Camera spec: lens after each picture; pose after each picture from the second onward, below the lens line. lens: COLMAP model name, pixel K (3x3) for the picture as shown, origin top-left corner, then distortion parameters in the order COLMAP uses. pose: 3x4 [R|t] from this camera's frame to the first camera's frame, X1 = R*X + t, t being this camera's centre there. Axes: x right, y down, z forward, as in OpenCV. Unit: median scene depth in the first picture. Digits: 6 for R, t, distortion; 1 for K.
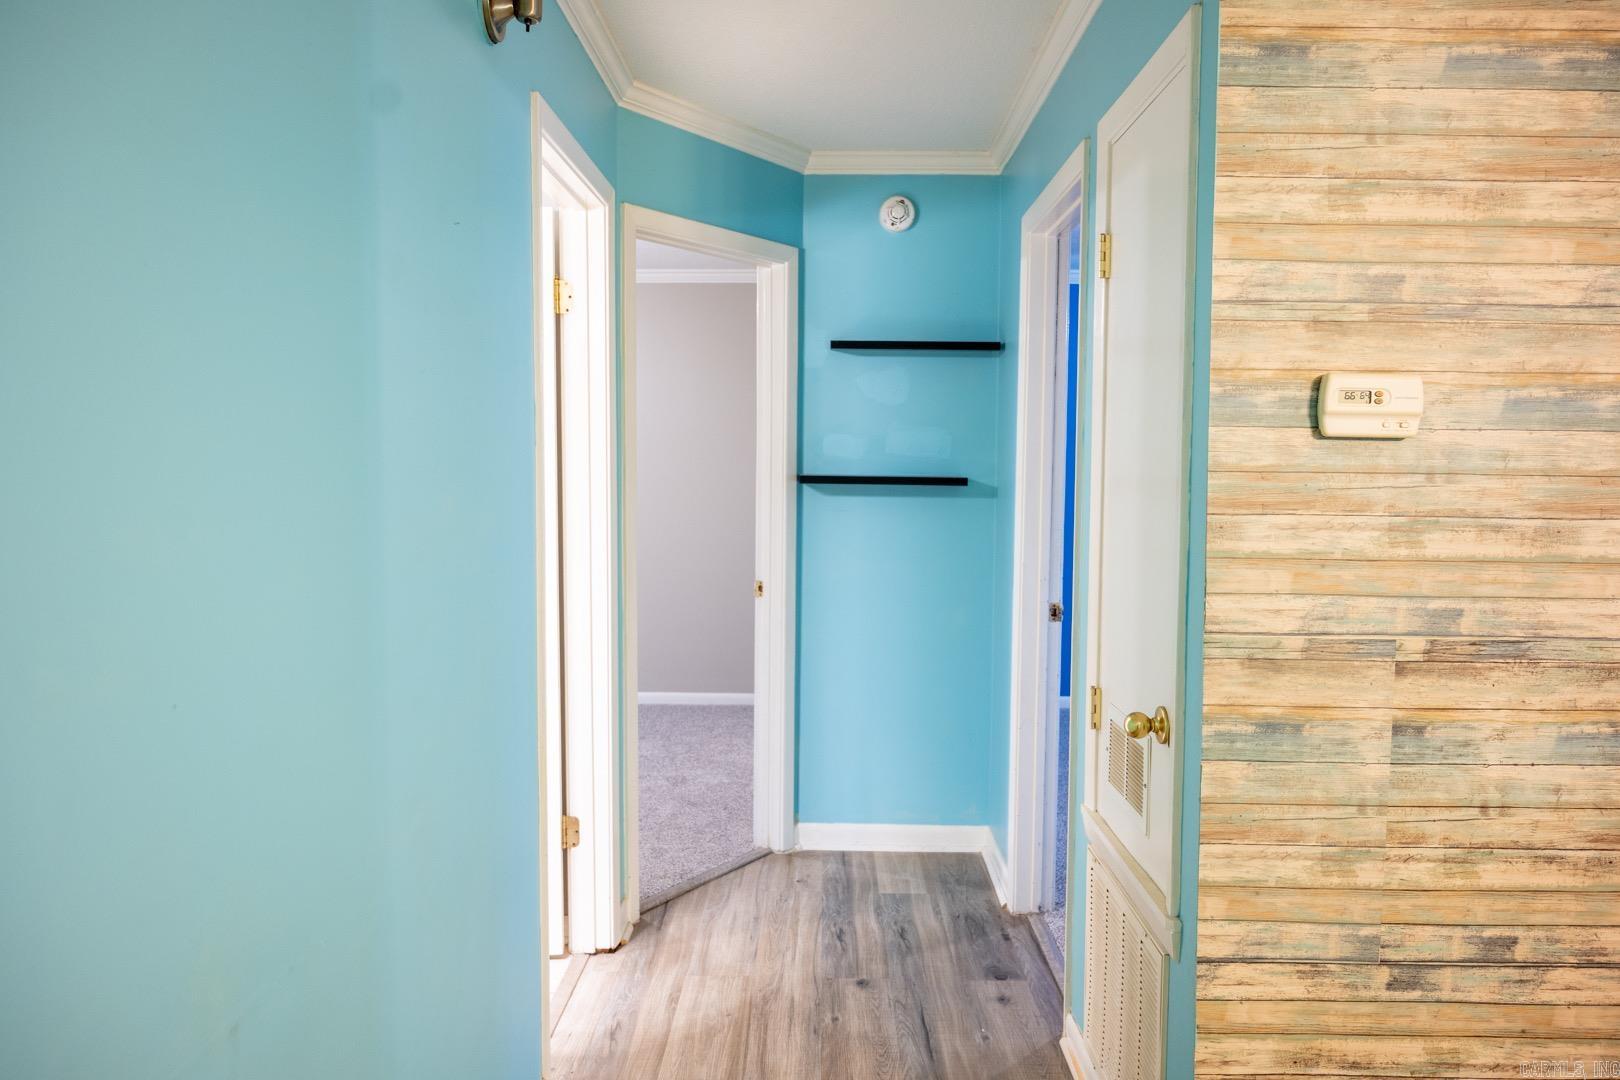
lens RADIAL K [[1084.8, 0, 824.5], [0, 1084.8, 539.1], [0, 0, 1]] dist [-0.006520, 0.001779]
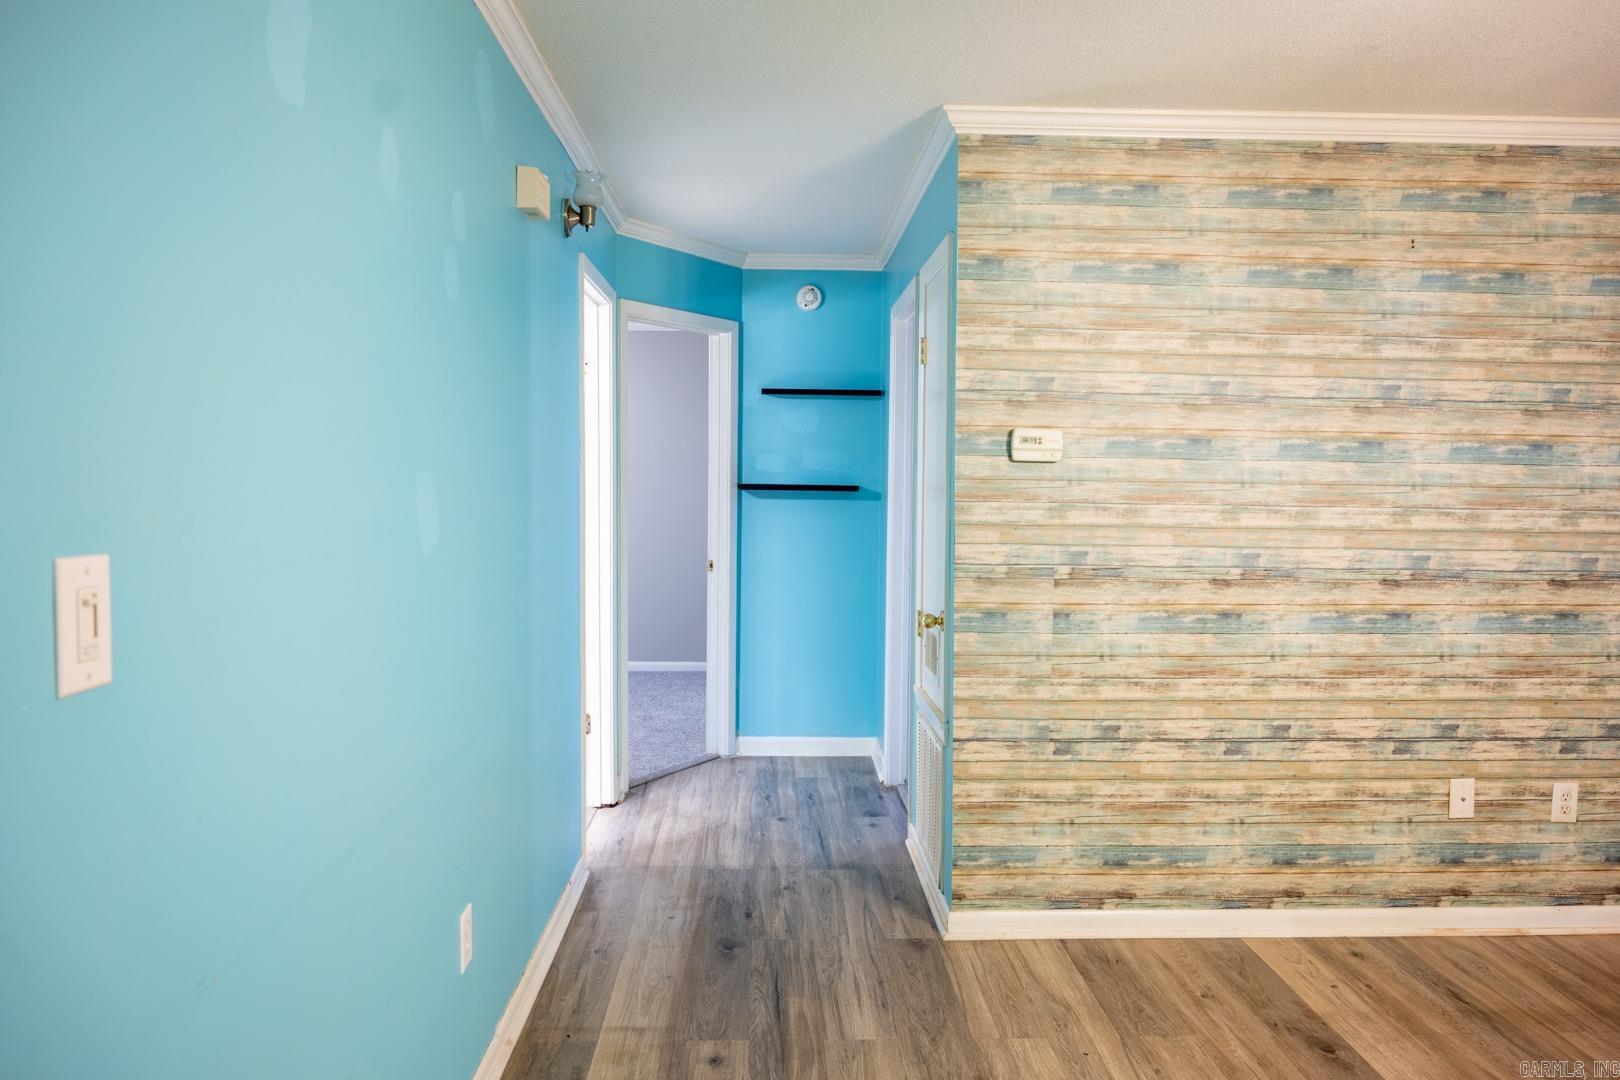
lens RADIAL K [[1084.8, 0, 824.5], [0, 1084.8, 539.1], [0, 0, 1]] dist [-0.006520, 0.001779]
pose [[0.998461, -0.001122, 0.055448, 0.013170], [0.001834, 0.999917, -0.012791, 0.045710], [-0.055429, 0.012873, 0.998380, -0.605204]]
